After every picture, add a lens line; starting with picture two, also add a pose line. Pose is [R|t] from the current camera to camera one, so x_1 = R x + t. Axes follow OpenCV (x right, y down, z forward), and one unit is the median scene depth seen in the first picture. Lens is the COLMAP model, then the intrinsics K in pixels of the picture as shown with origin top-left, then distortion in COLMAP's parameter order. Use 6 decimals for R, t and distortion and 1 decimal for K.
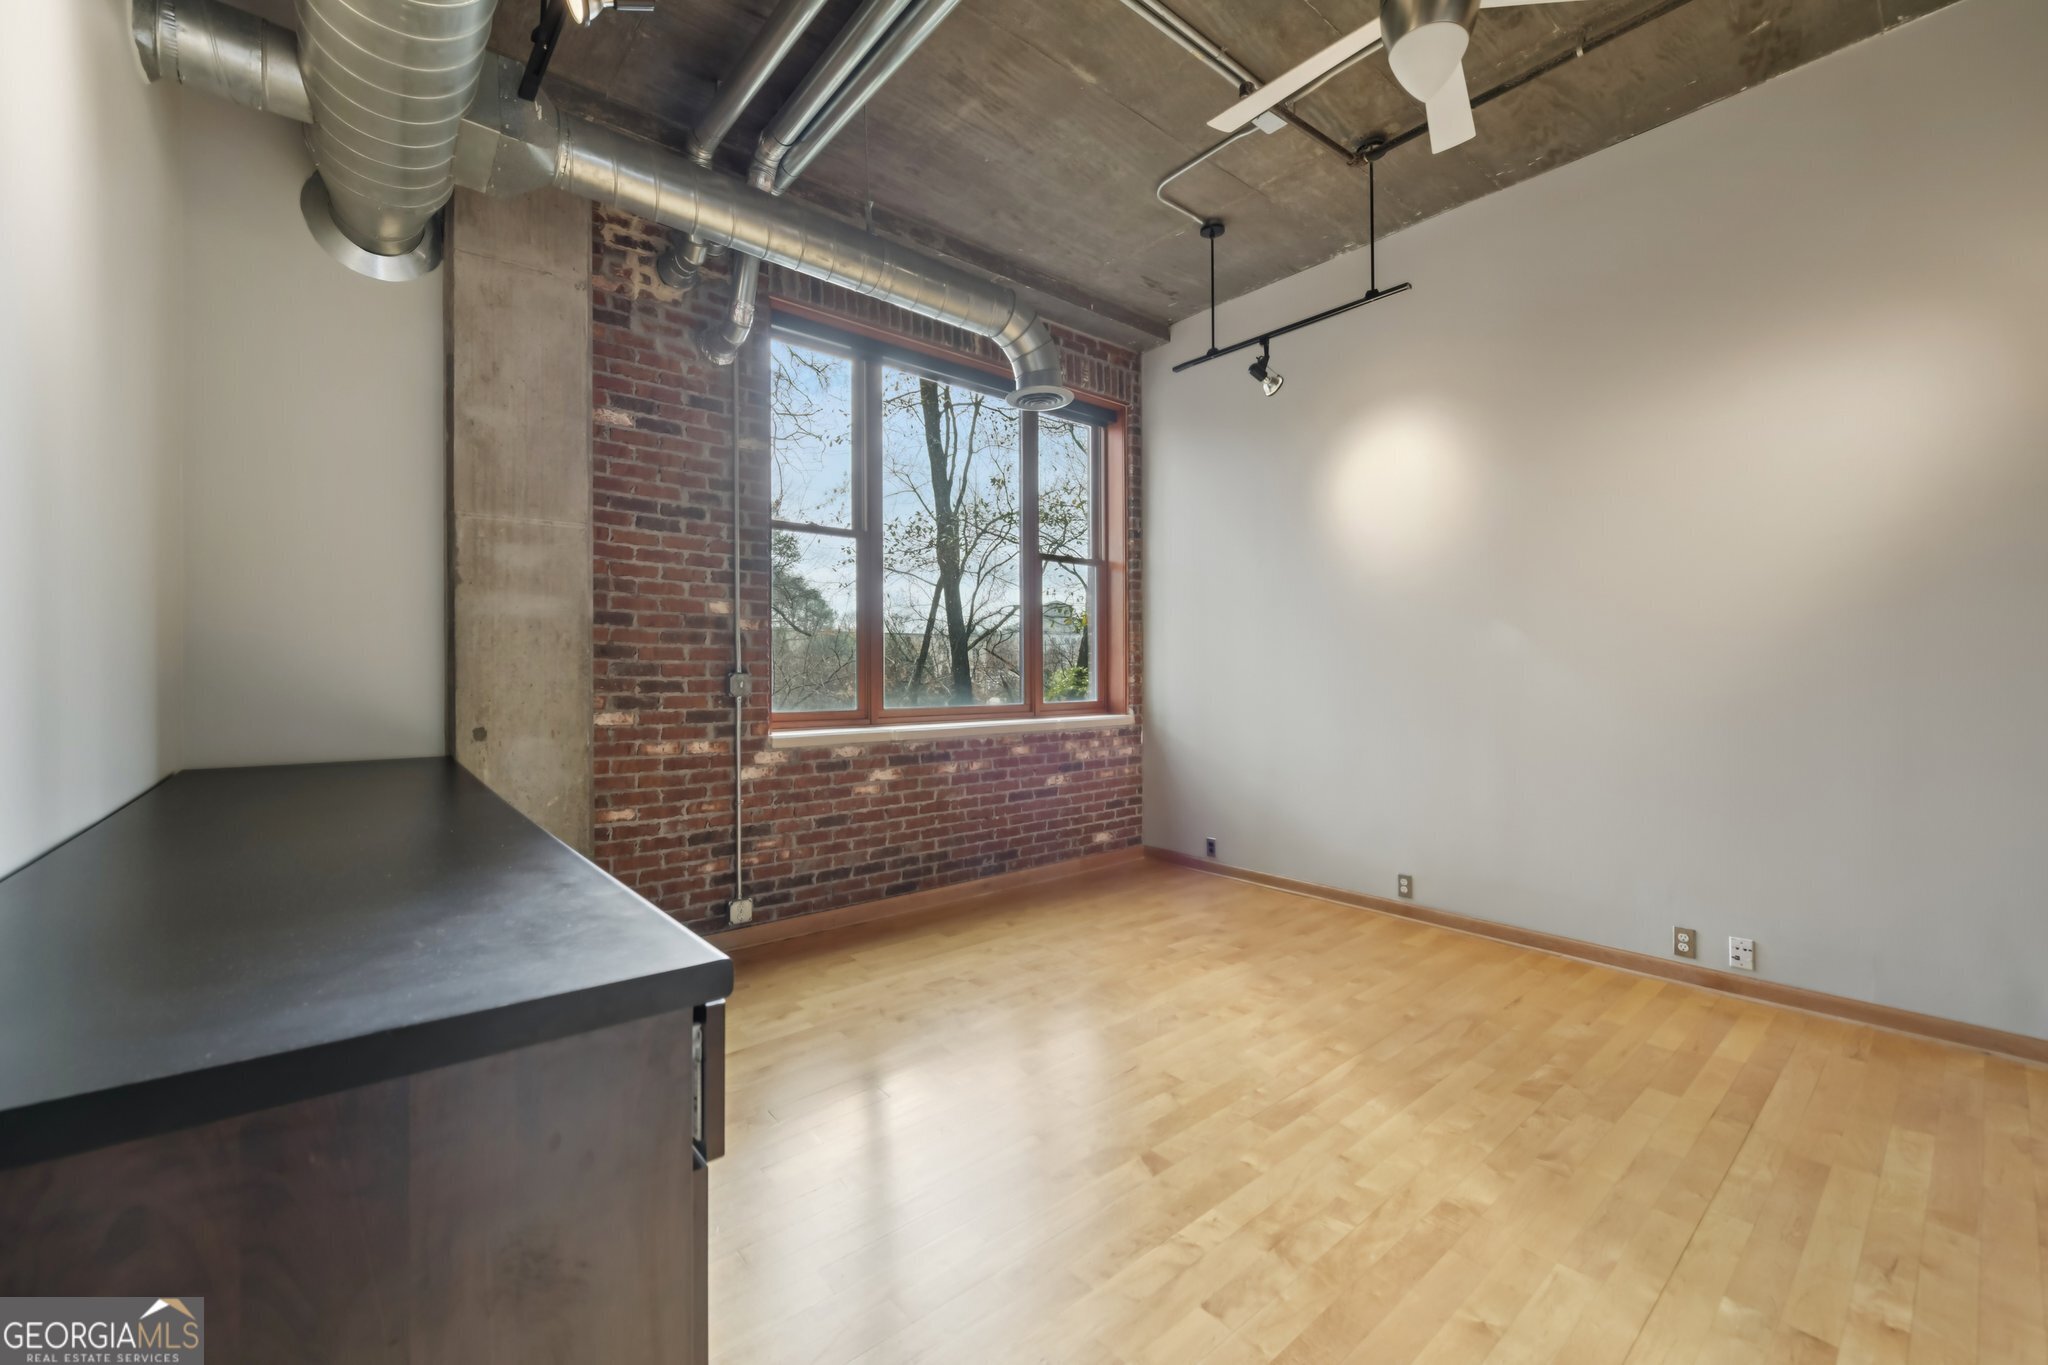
lens RADIAL K [[811.8, 0, 1031.6], [0, 811.8, 672.0], [0, 0, 1]] dist [0.000535, -0.000014]
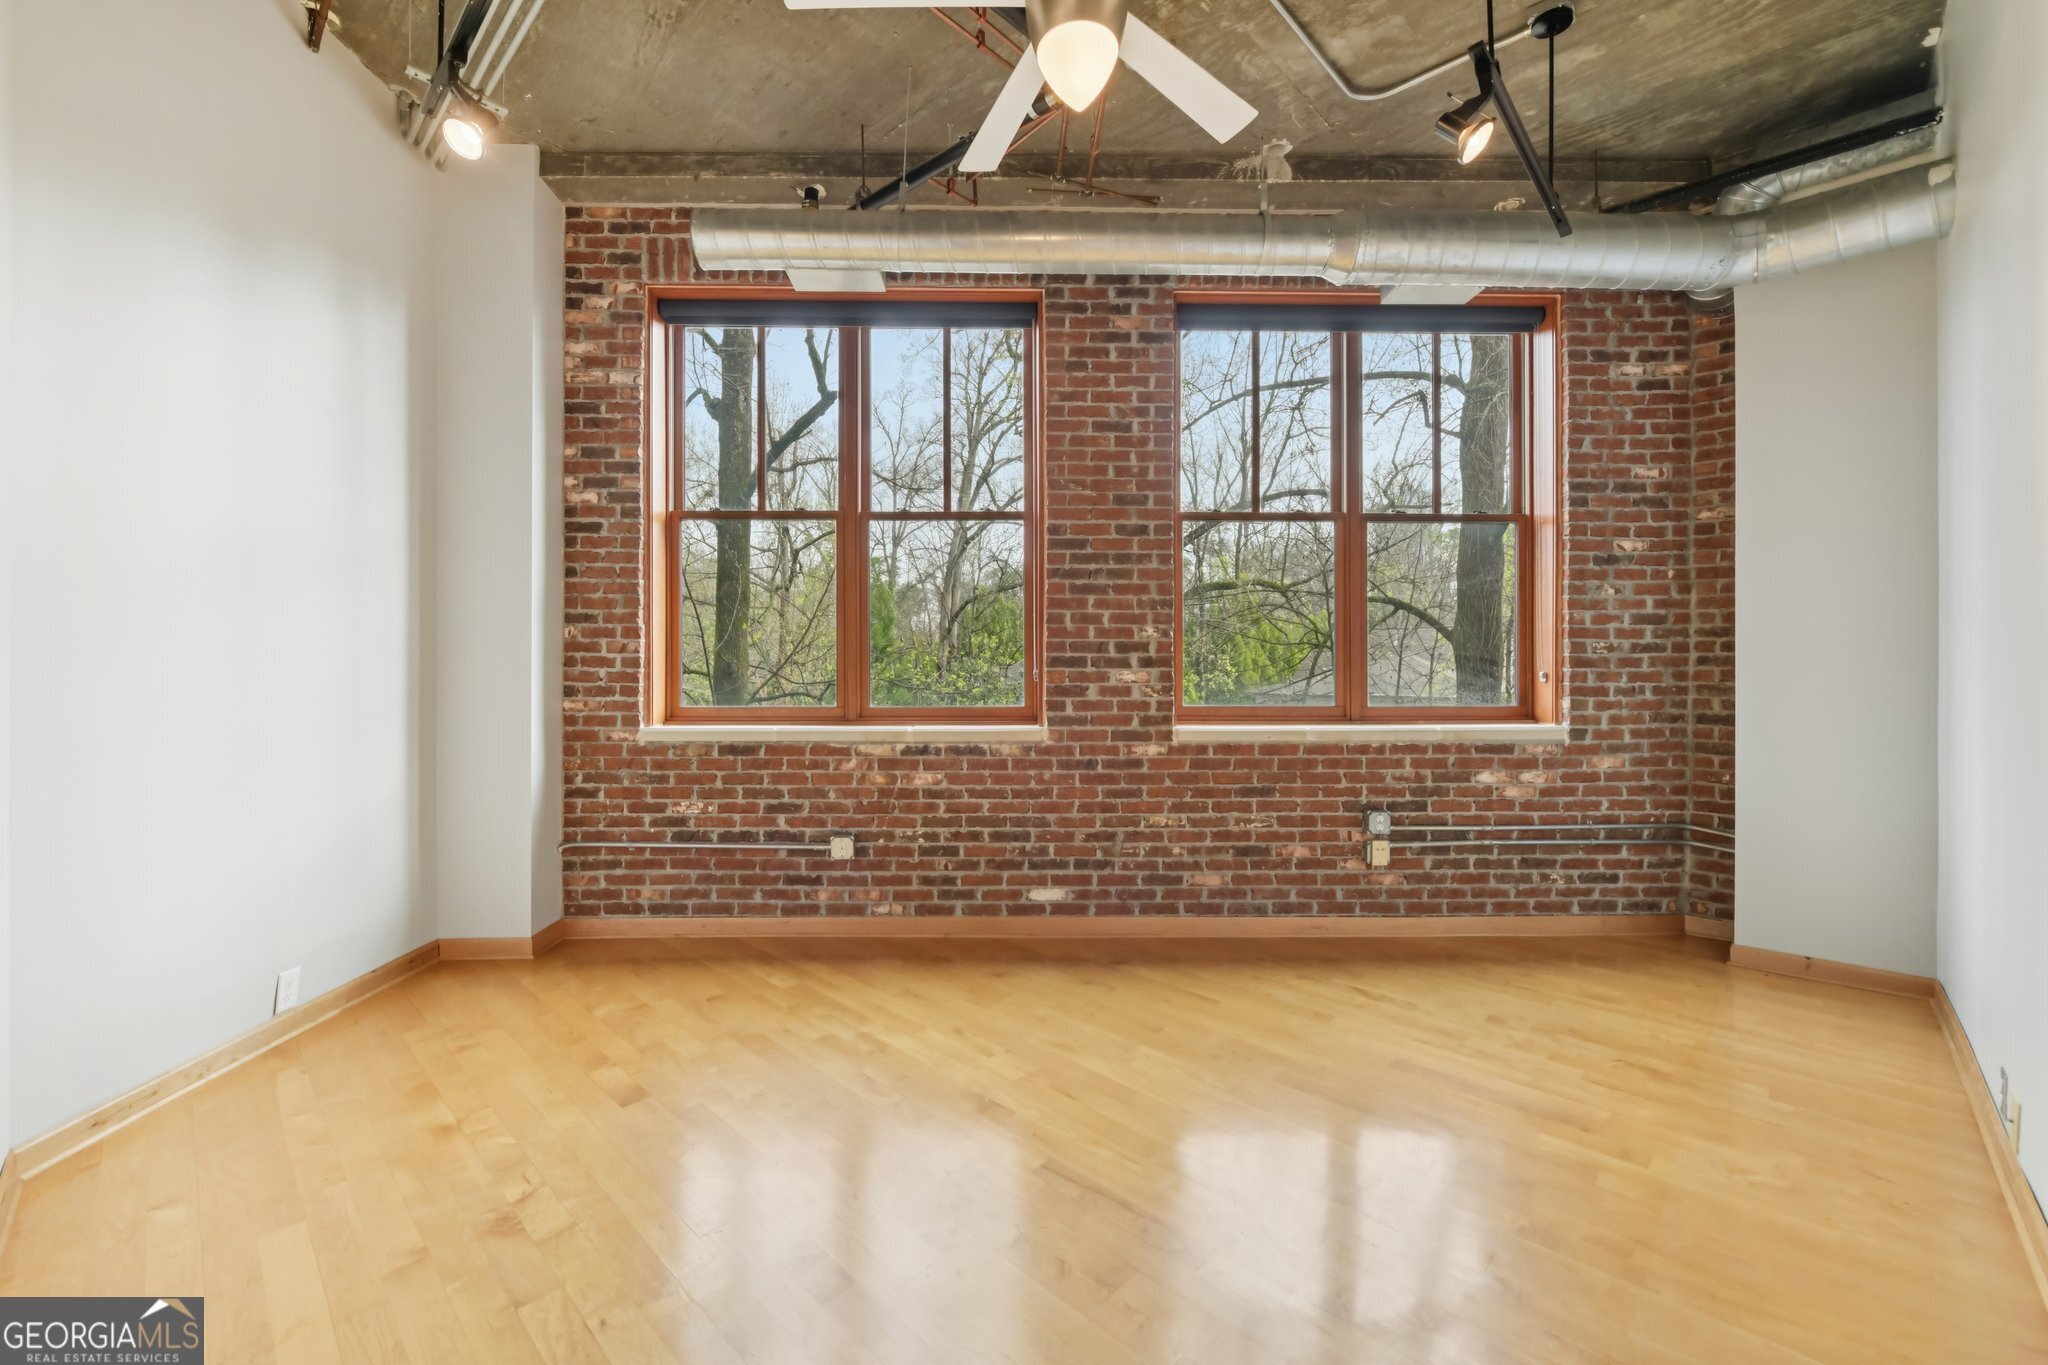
lens RADIAL K [[811.8, 0, 1031.6], [0, 811.8, 672.0], [0, 0, 1]] dist [0.000535, -0.000014]
pose [[0.782973, 0.015479, -0.621864, 0.196866], [-0.008608, 0.999864, 0.014049, -0.003355], [0.621997, -0.005646, 0.783000, 0.150415]]
